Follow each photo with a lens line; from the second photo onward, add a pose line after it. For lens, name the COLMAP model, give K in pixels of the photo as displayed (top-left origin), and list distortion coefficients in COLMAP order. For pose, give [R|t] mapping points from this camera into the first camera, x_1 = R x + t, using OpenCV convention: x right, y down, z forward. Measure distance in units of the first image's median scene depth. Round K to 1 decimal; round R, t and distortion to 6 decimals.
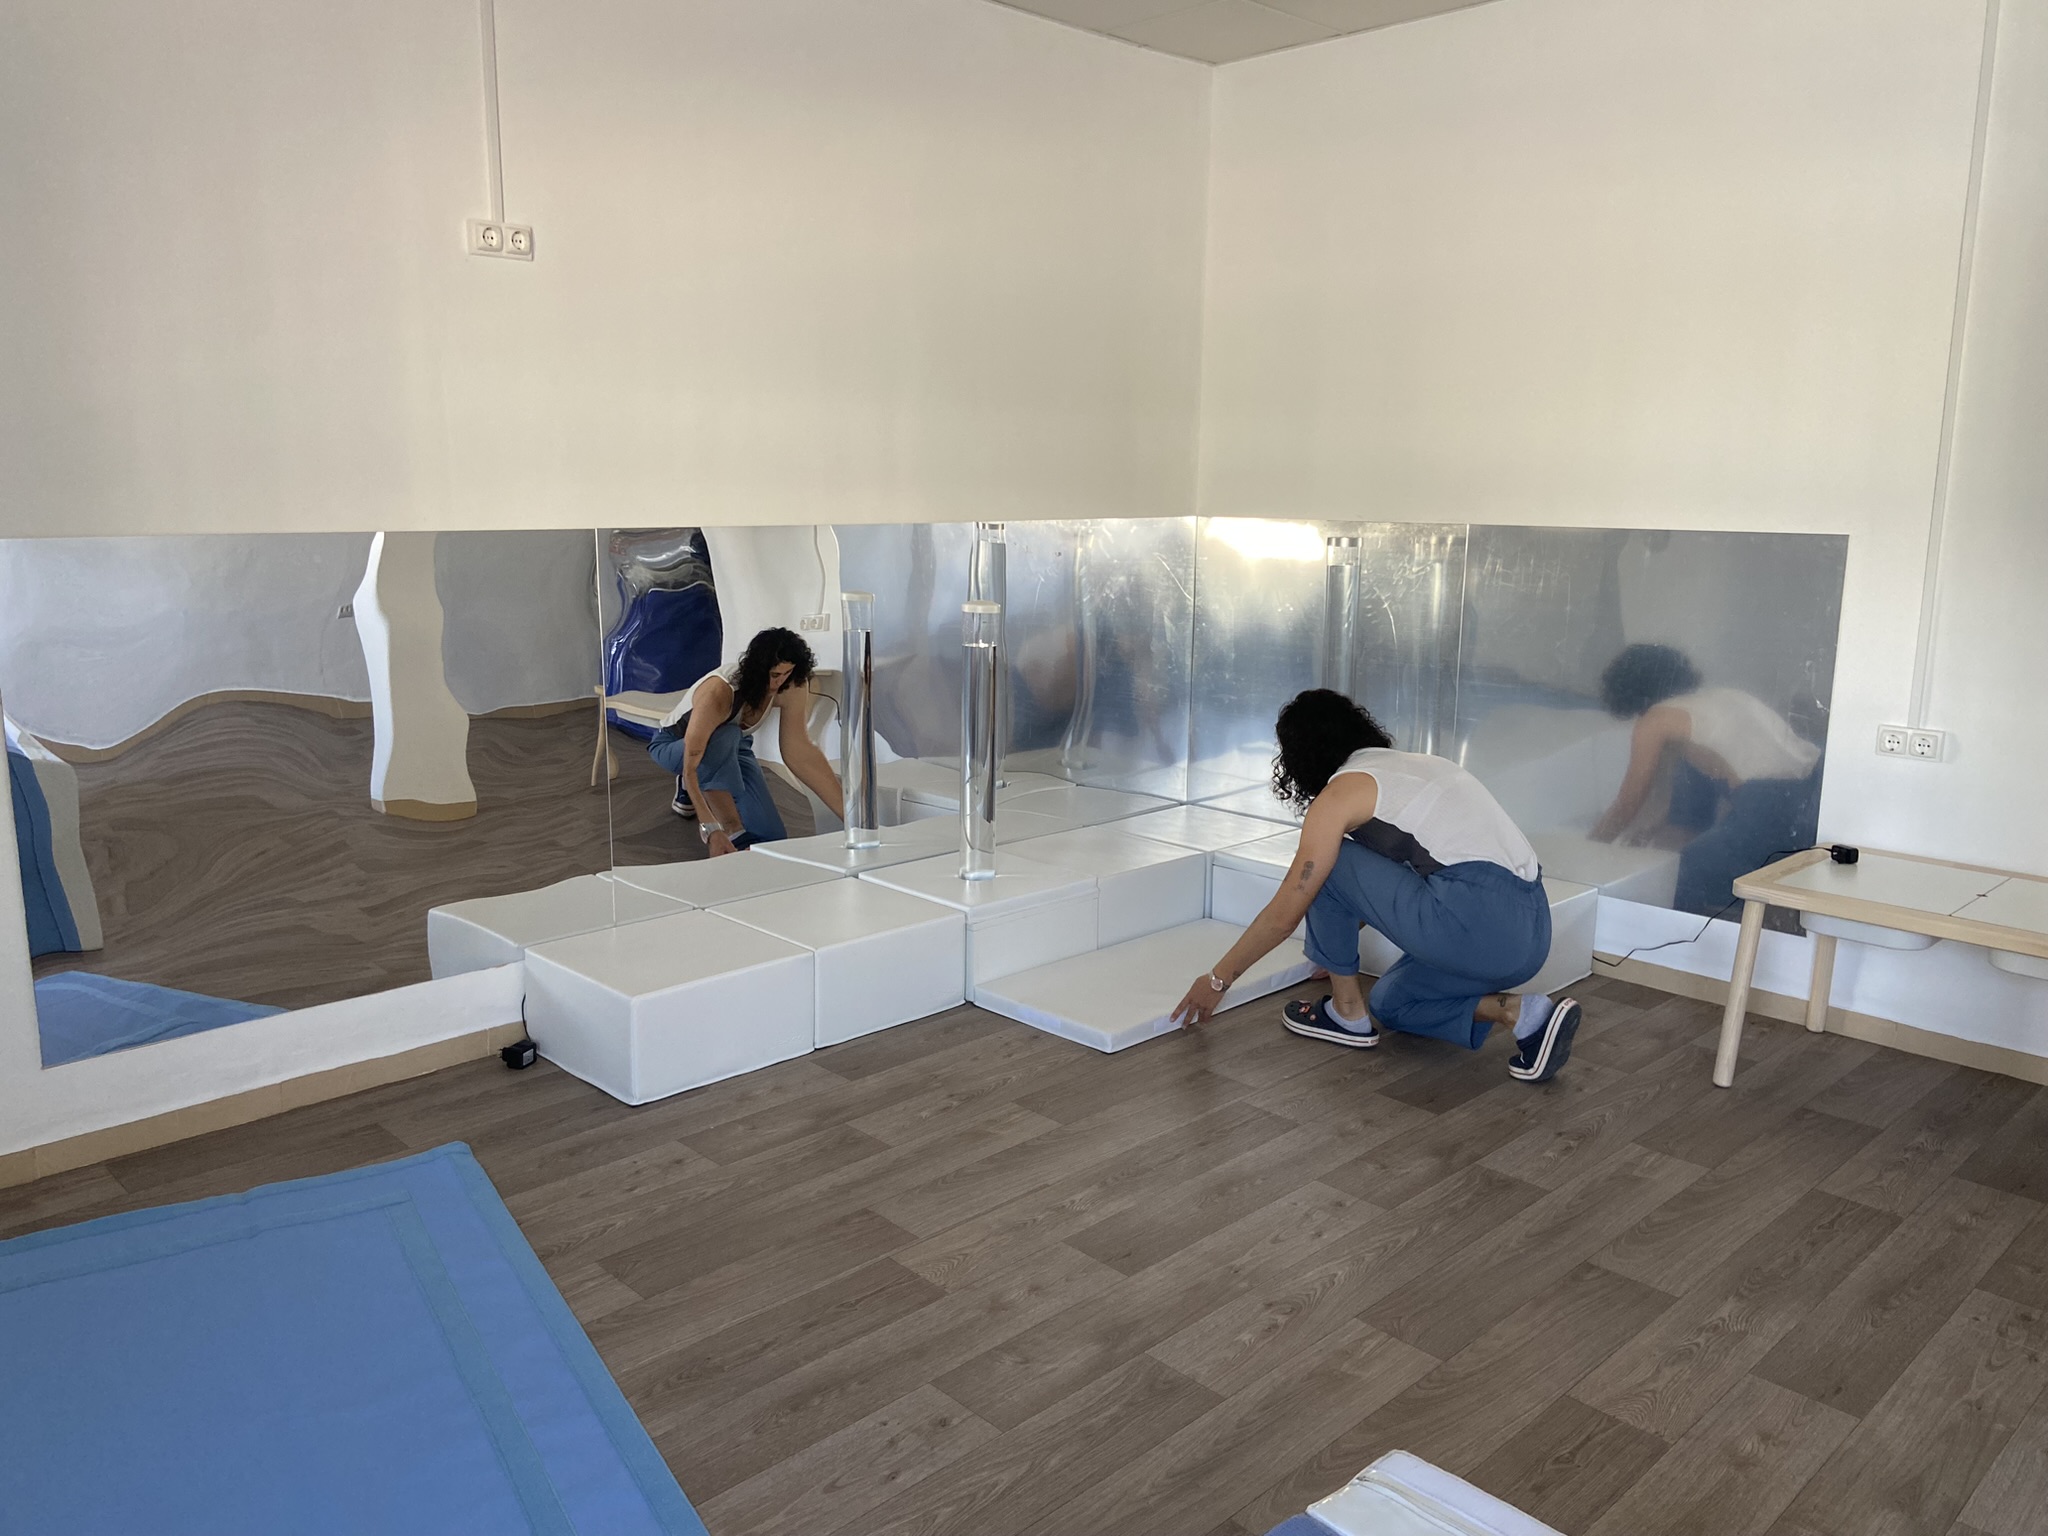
lens RADIAL K [[1544.8, 0, 1020.9], [0, 1544.8, 762.9], [0, 0, 1]] dist [0.073784, -0.007482]
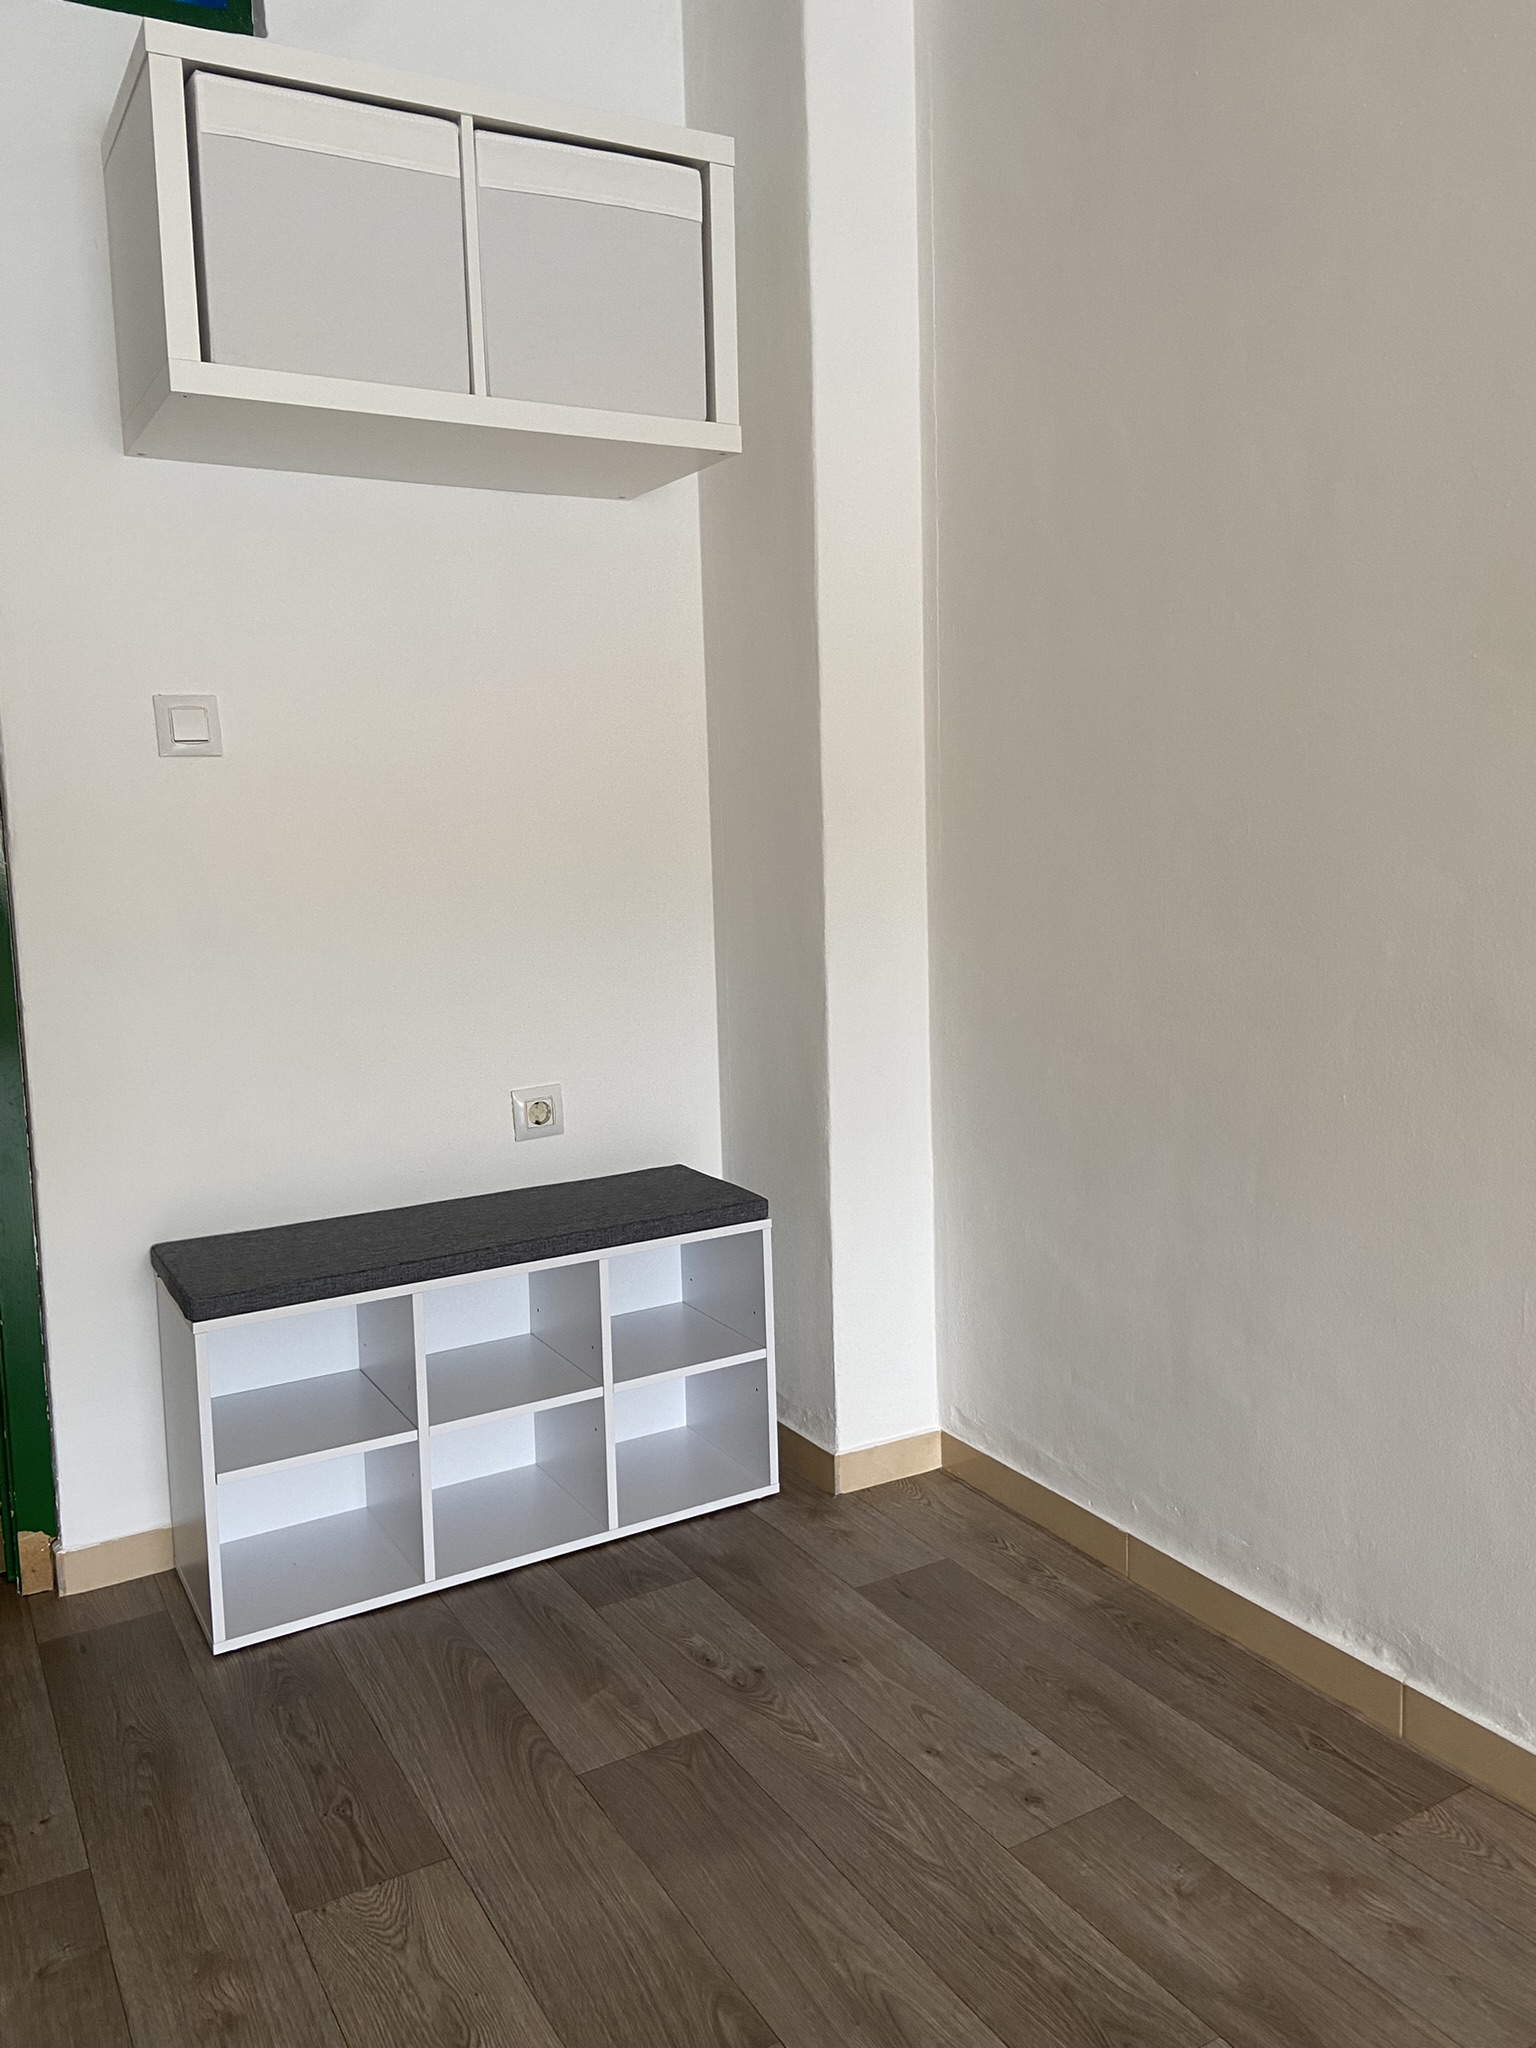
lens RADIAL K [[1544.8, 0, 768.2], [0, 1544.8, 1022.7], [0, 0, 1]] dist [0.073784, -0.007482]
pose [[-0.226326, 0.124181, -0.966103, 0.953621], [-0.169908, 0.971601, 0.164692, -0.098303], [0.959118, 0.201422, -0.198799, 1.212141]]
